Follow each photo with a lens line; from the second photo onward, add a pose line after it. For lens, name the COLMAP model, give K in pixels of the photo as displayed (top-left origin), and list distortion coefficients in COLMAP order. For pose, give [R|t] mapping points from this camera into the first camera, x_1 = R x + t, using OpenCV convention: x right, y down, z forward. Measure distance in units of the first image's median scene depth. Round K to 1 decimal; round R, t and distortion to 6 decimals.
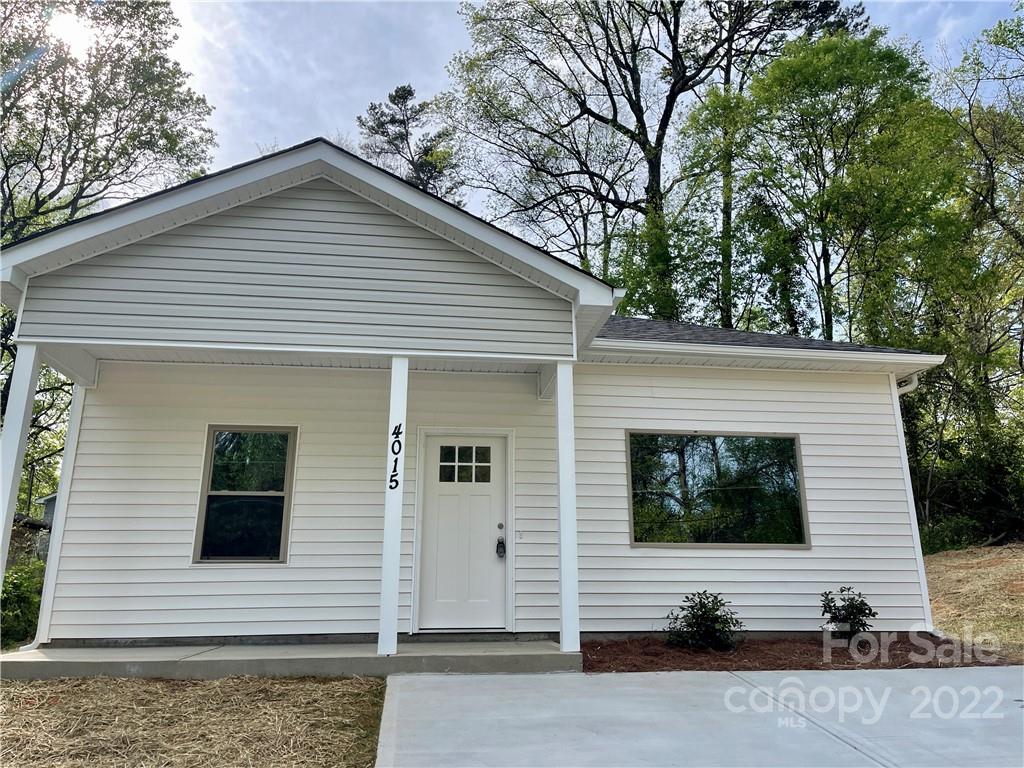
lens RADIAL K [[783.1, 0, 518.6], [0, 783.1, 376.8], [0, 0, 1]] dist [0.075851, -0.099913]
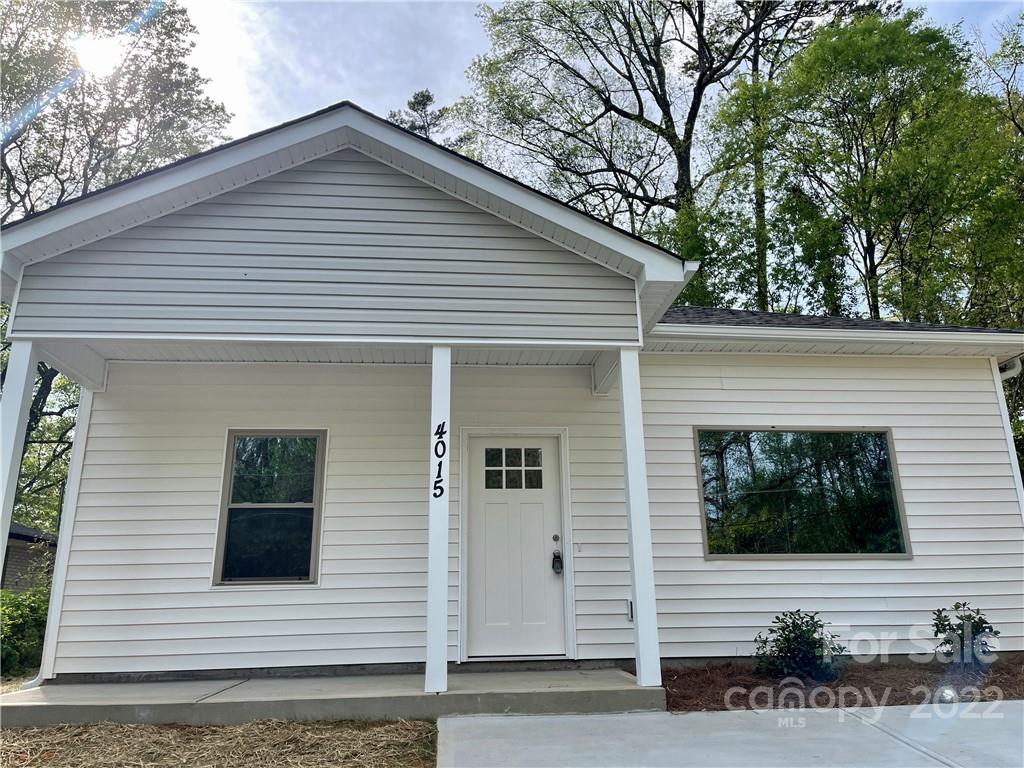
lens RADIAL K [[779.7, 0, 512.8], [0, 779.7, 377.3], [0, 0, 1]] dist [0.080242, -0.109353]
pose [[0.999115, -0.023519, -0.034884, -0.036758], [0.023133, 0.999667, -0.011429, 0.018701], [0.035141, 0.010612, 0.999326, 0.118672]]
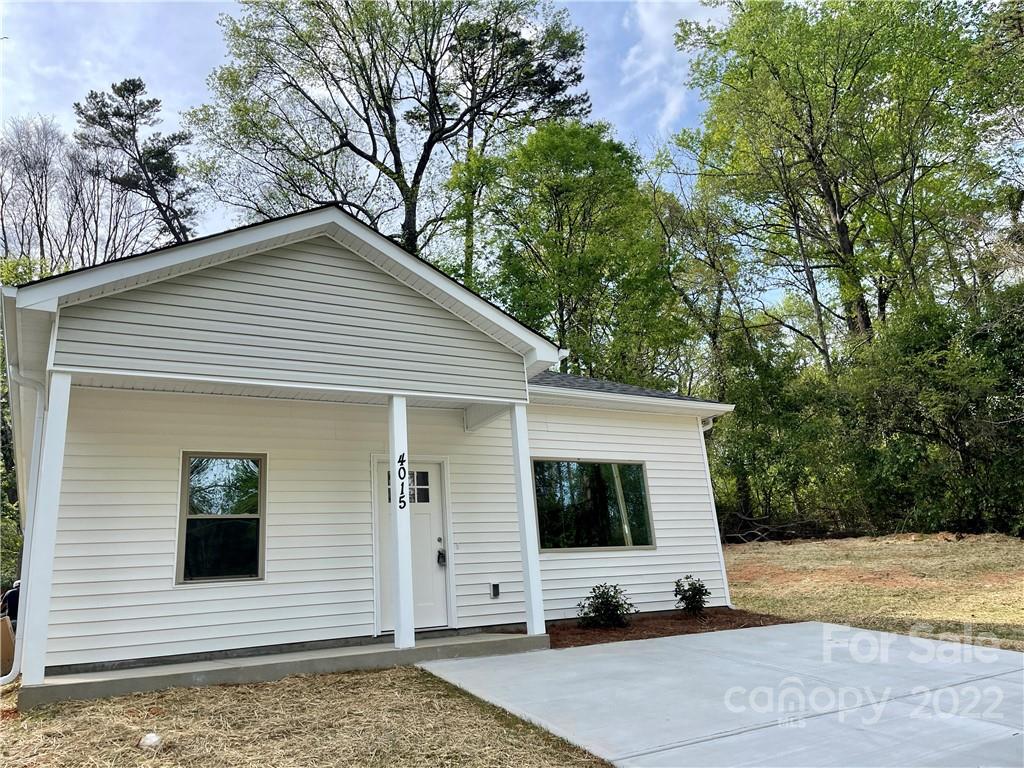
lens RADIAL K [[779.7, 0, 512.8], [0, 779.7, 377.3], [0, 0, 1]] dist [0.080242, -0.109353]
pose [[0.922613, 0.045414, 0.383045, -0.388078], [-0.035796, 0.998840, -0.032204, -0.019155], [-0.384063, 0.016000, 0.923168, -0.130096]]
